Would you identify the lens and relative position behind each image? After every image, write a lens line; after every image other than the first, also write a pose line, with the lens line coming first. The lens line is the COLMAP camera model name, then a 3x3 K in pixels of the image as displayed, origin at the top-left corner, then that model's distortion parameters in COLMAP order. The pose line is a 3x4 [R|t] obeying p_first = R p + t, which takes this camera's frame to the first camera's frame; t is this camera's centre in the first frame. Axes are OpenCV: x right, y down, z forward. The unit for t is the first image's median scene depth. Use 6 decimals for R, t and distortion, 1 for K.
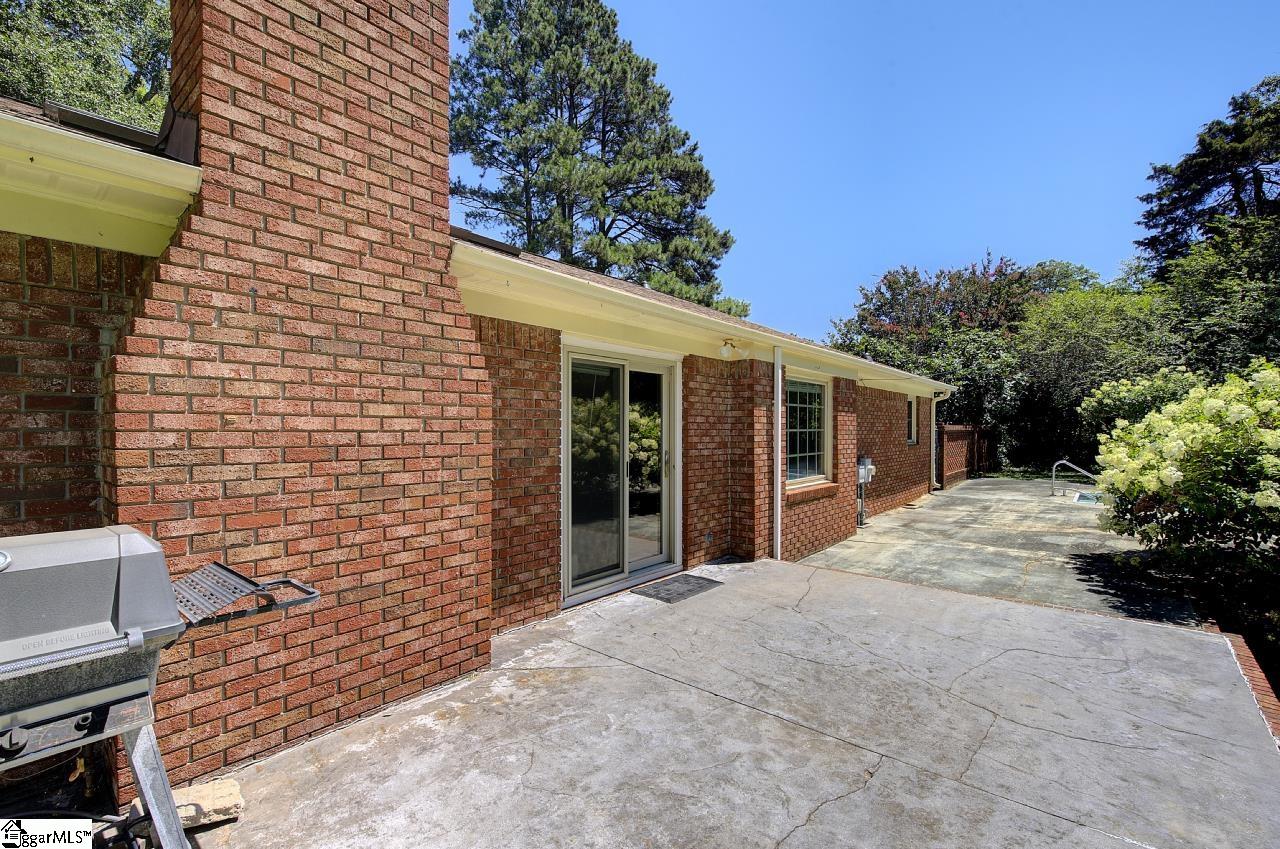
lens RADIAL K [[561.0, 0, 630.8], [0, 561.0, 430.5], [0, 0, 1]] dist [-0.017013, 0.008442]
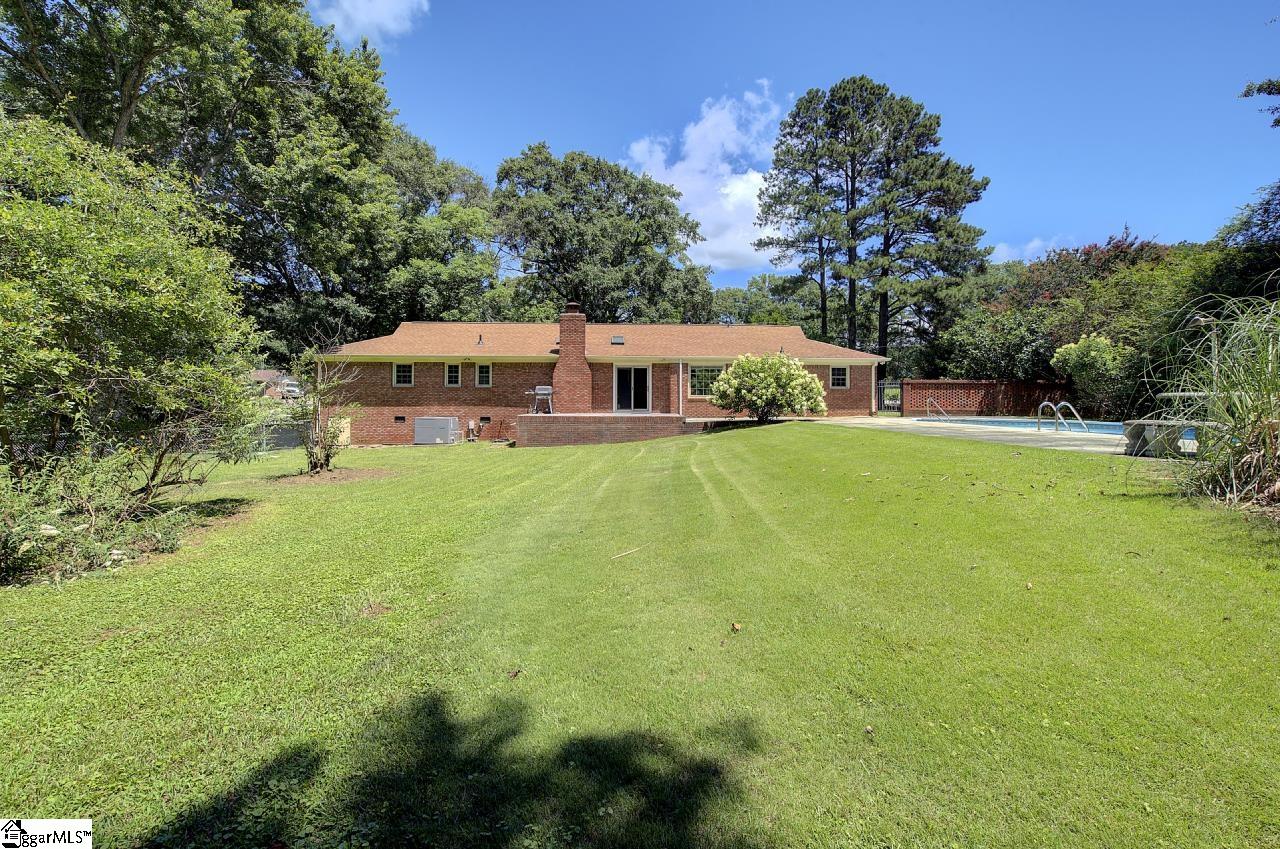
lens RADIAL K [[589.4, 0, 638.9], [0, 589.4, 379.8], [0, 0, 1]] dist [-0.026921, -0.000191]
pose [[0.691806, -0.026334, -0.721603, 3.570628], [-0.003195, 0.999213, -0.039527, 0.186704], [0.722076, 0.029650, 0.691178, -2.398655]]
